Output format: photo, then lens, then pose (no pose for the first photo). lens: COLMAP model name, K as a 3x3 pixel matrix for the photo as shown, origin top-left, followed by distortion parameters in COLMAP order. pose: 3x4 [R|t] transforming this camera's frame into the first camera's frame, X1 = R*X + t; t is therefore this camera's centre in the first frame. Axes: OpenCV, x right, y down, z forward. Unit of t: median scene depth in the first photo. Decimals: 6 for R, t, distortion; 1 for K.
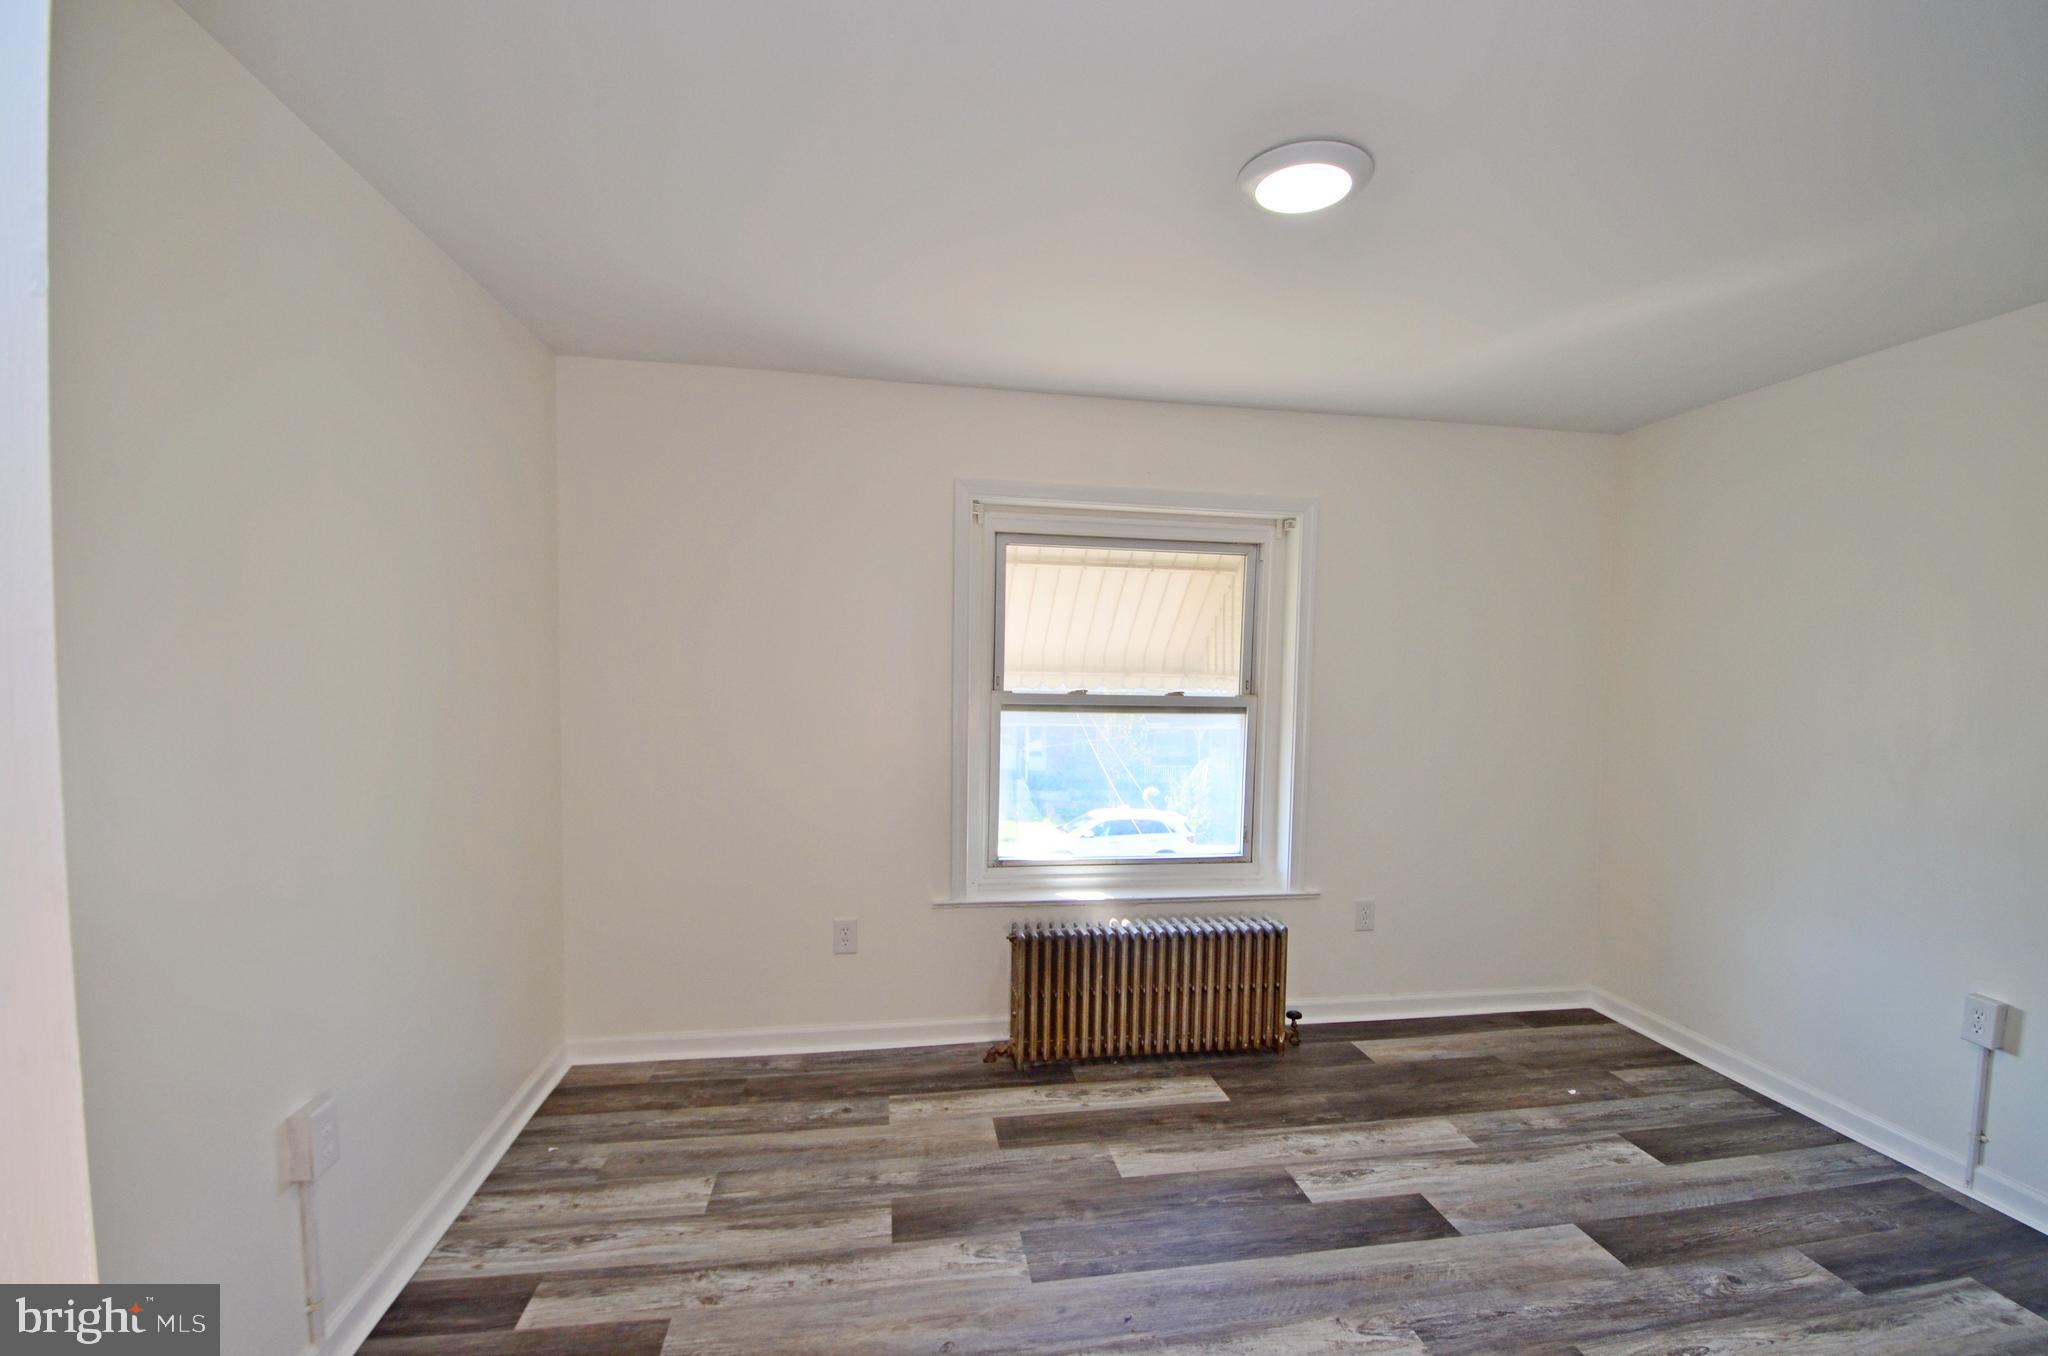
lens RADIAL K [[903.7, 0, 1039.0], [0, 903.7, 682.5], [0, 0, 1]] dist [0.005503, -0.015493]
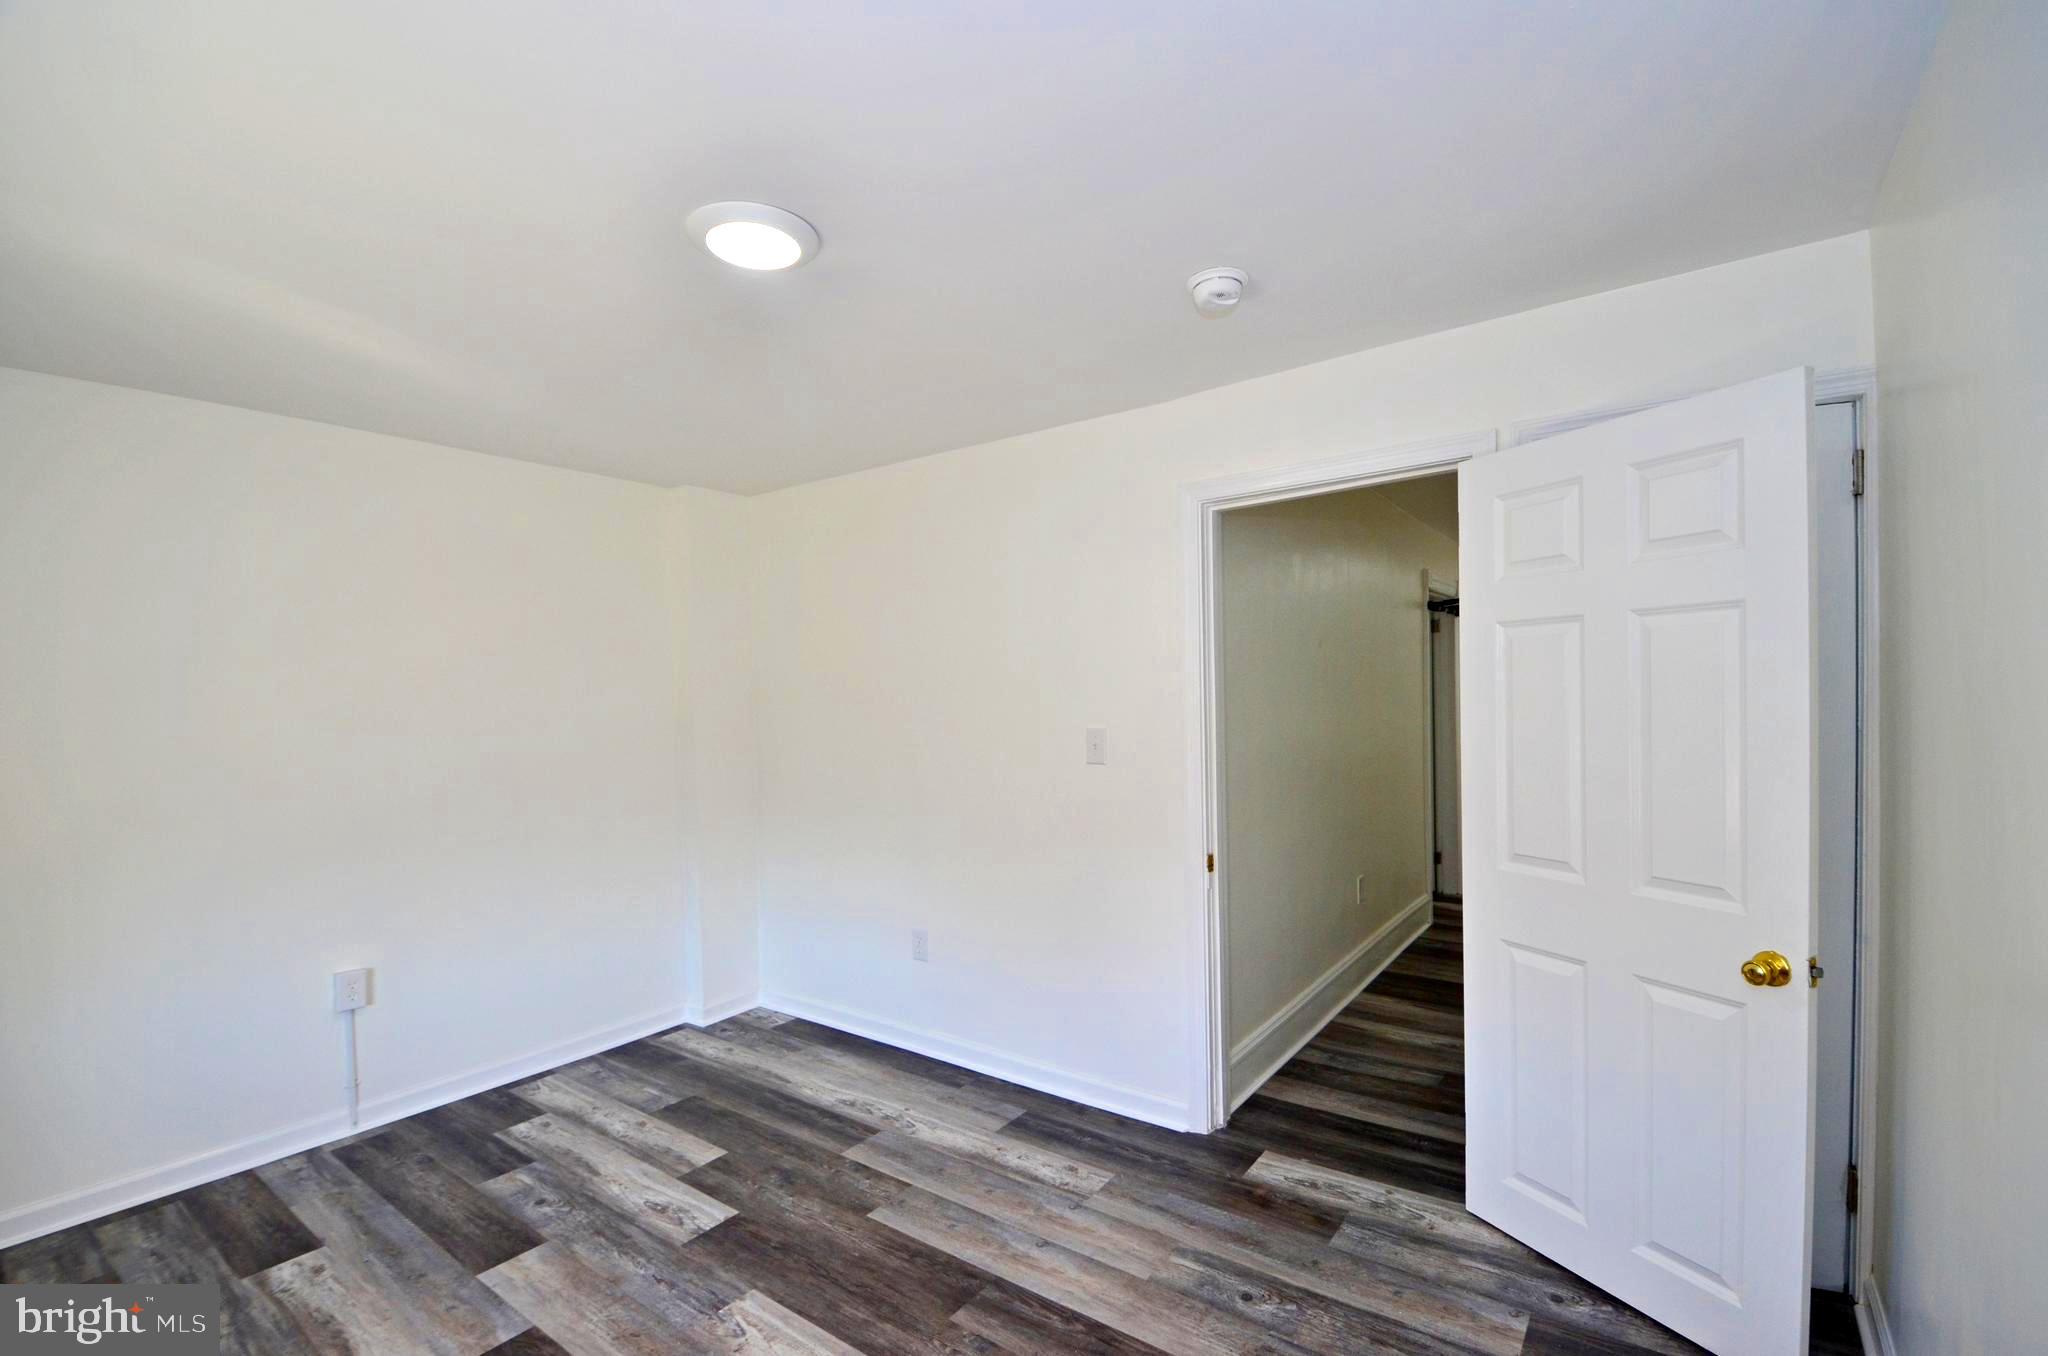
lens RADIAL K [[903.7, 0, 1039.0], [0, 903.7, 682.5], [0, 0, 1]] dist [0.005503, -0.015493]
pose [[-0.698775, 0.007943, 0.715297, -0.531010], [0.027850, 0.999482, 0.016107, -0.046933], [-0.714799, 0.031176, -0.698635, 1.189587]]
